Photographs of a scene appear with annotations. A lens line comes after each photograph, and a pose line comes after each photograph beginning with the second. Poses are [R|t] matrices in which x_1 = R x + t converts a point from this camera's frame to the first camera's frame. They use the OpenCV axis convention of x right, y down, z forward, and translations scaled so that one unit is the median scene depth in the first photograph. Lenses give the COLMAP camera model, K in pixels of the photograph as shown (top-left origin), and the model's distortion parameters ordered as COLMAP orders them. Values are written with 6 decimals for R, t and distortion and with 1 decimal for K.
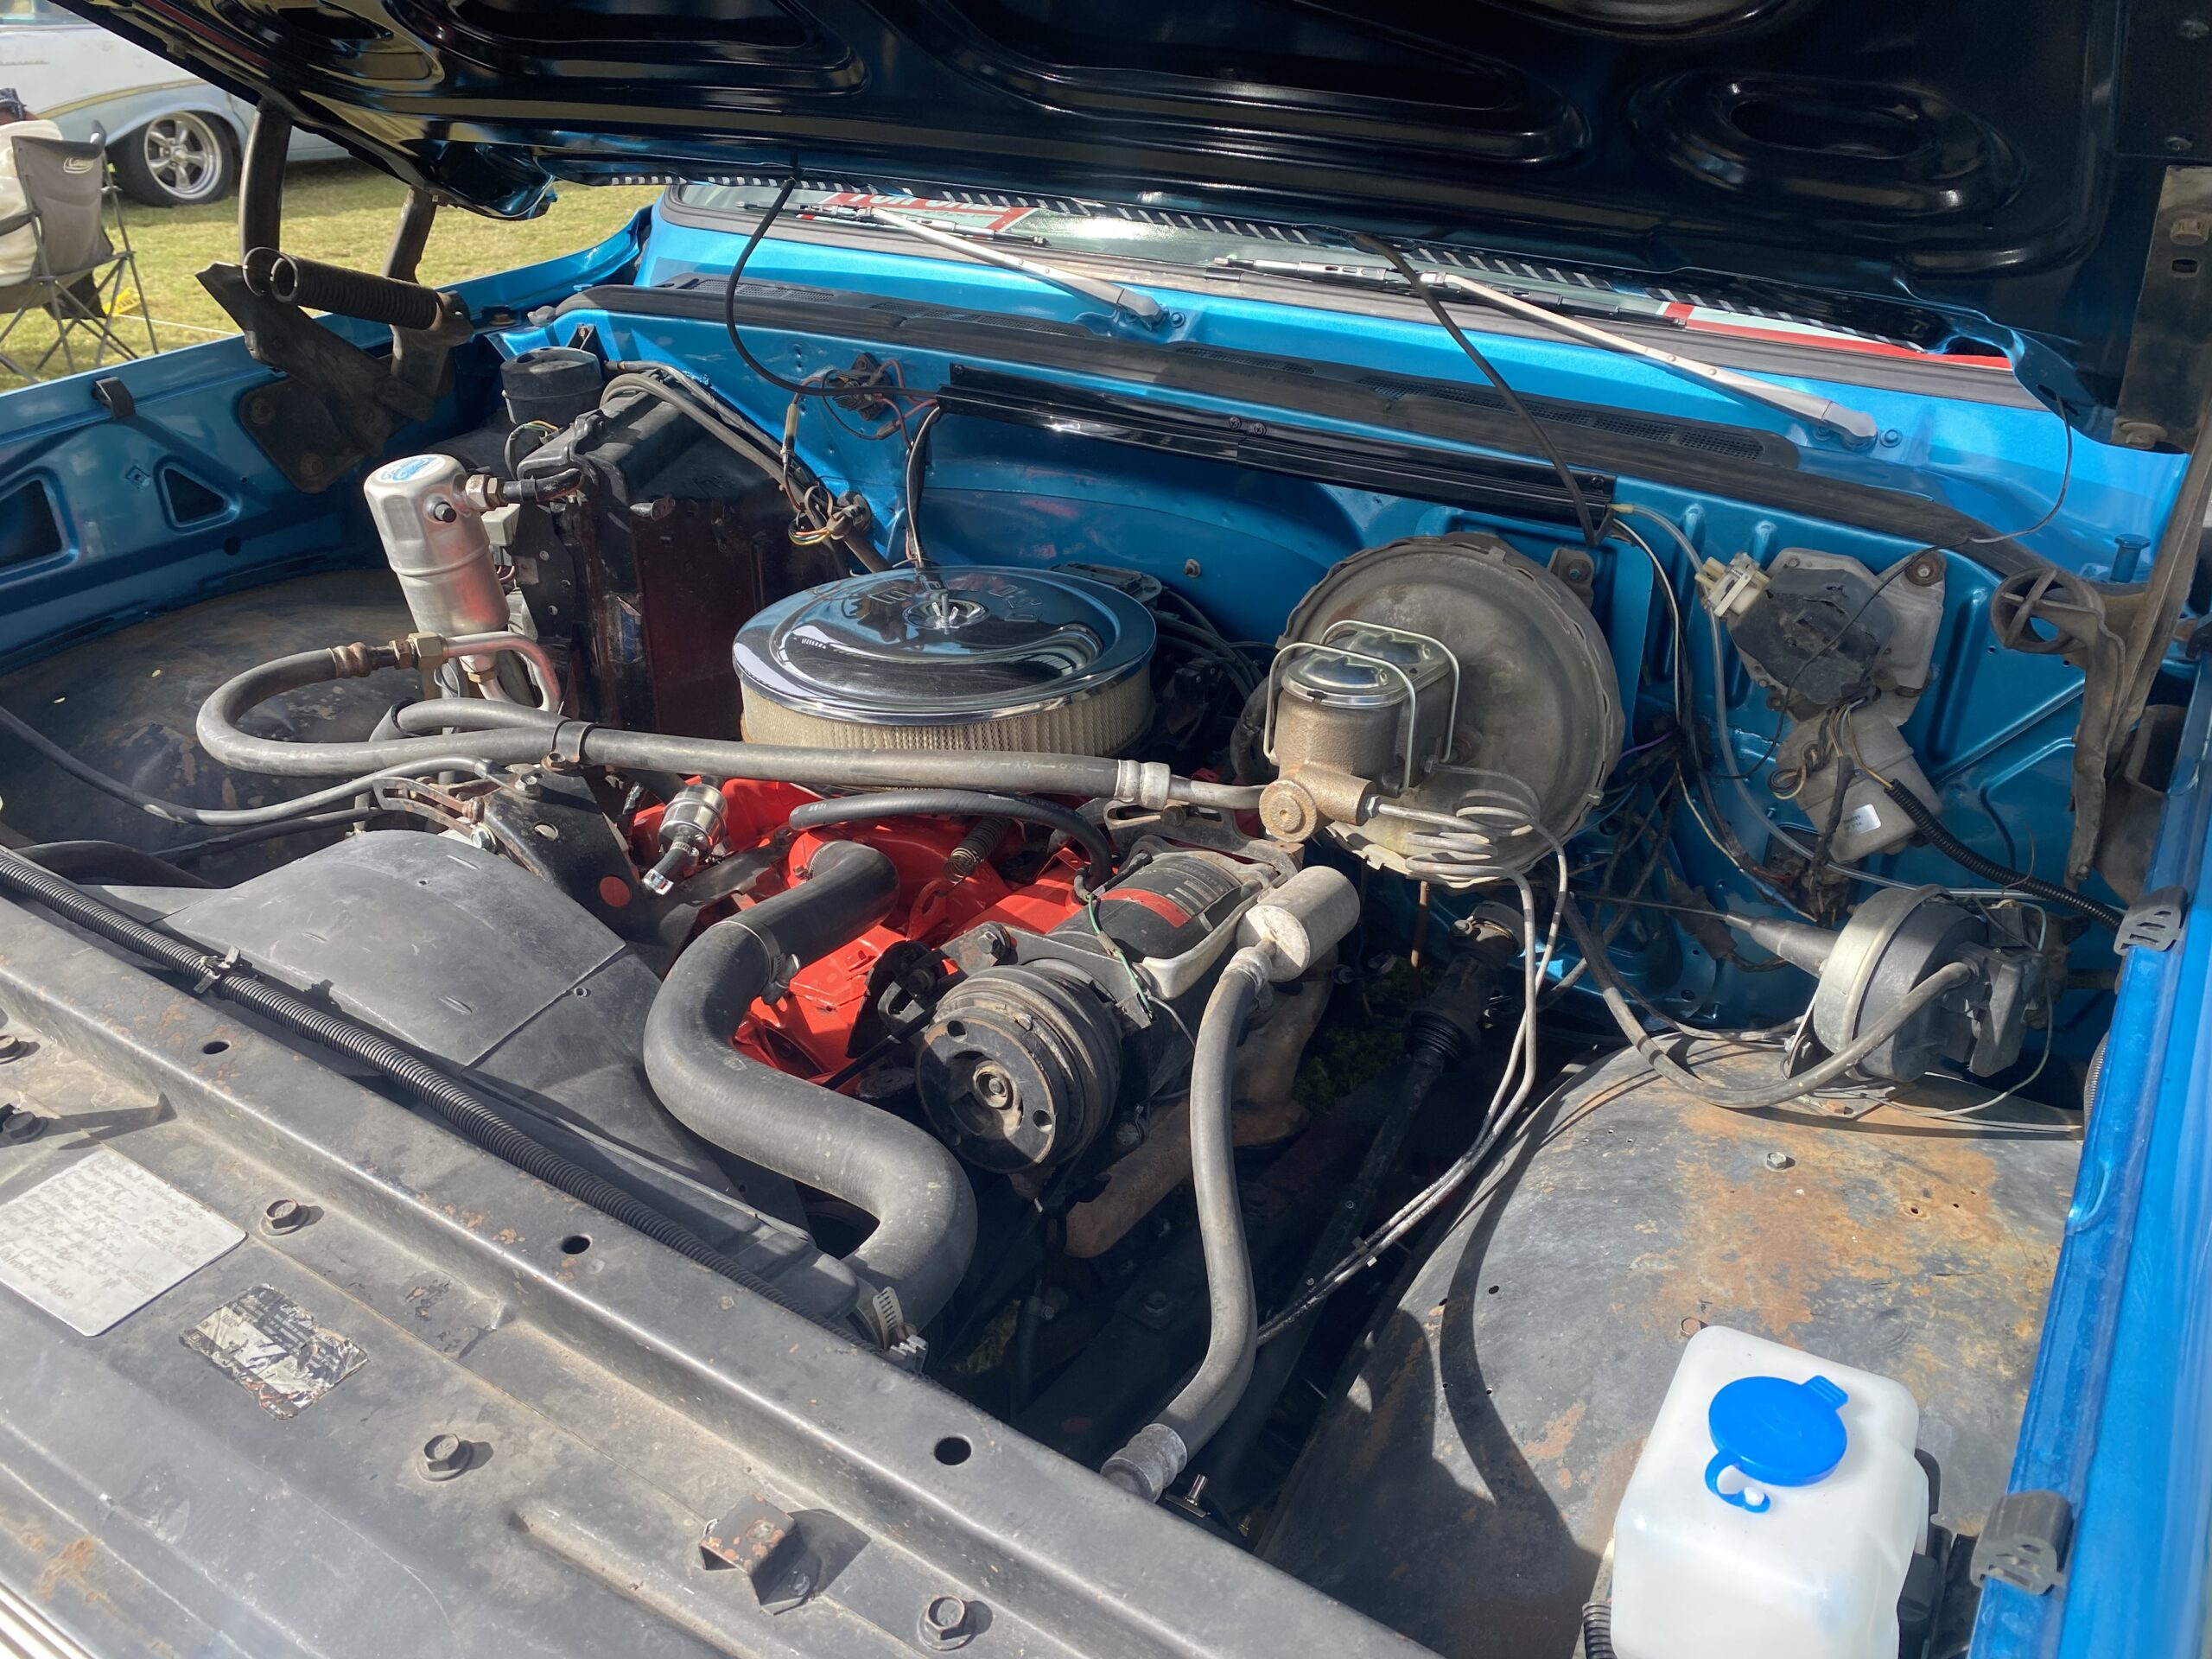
lens RADIAL K [[1683.6, 0, 1109.3], [0, 1683.6, 818.5], [0, 0, 1]] dist [0.030240, -0.033476]
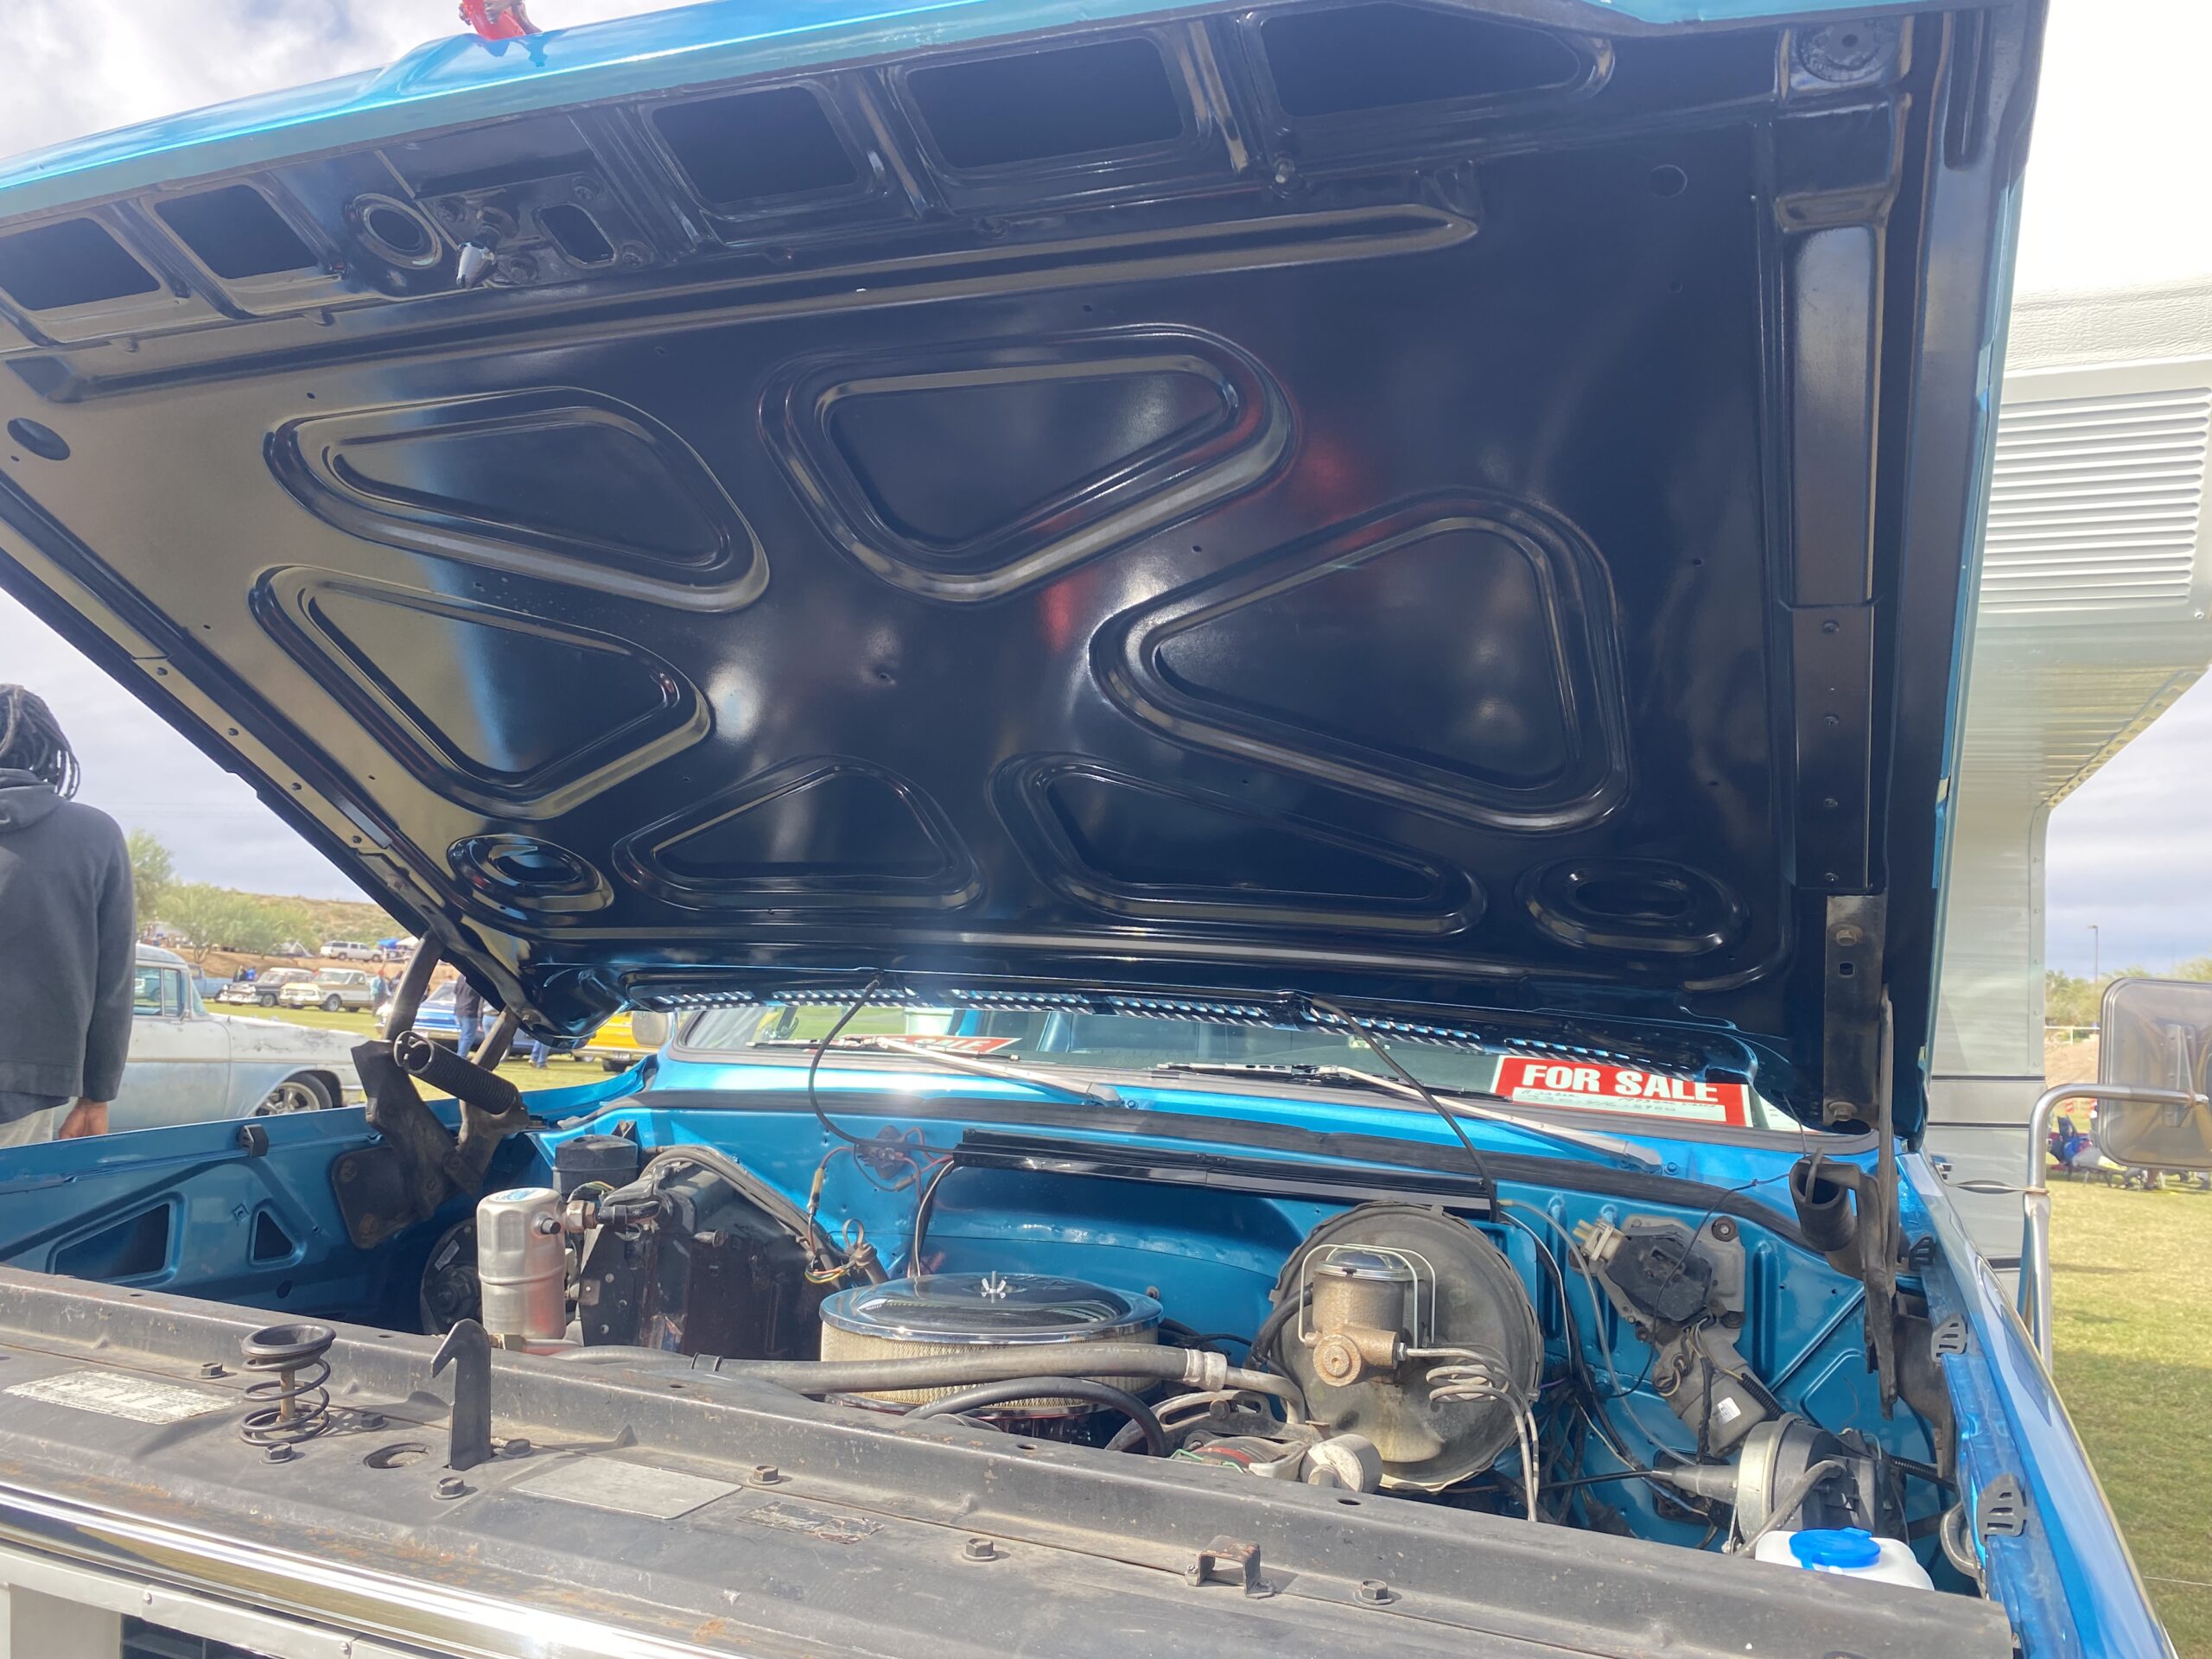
lens RADIAL K [[1683.6, 0, 1108.6], [0, 1683.6, 836.1], [0, 0, 1]] dist [0.030240, -0.033476]
pose [[0.984038, 0.061180, 0.167113, -0.261267], [0.041191, 0.835246, -0.548332, 0.307101], [-0.173127, 0.546463, 0.819393, -0.233782]]
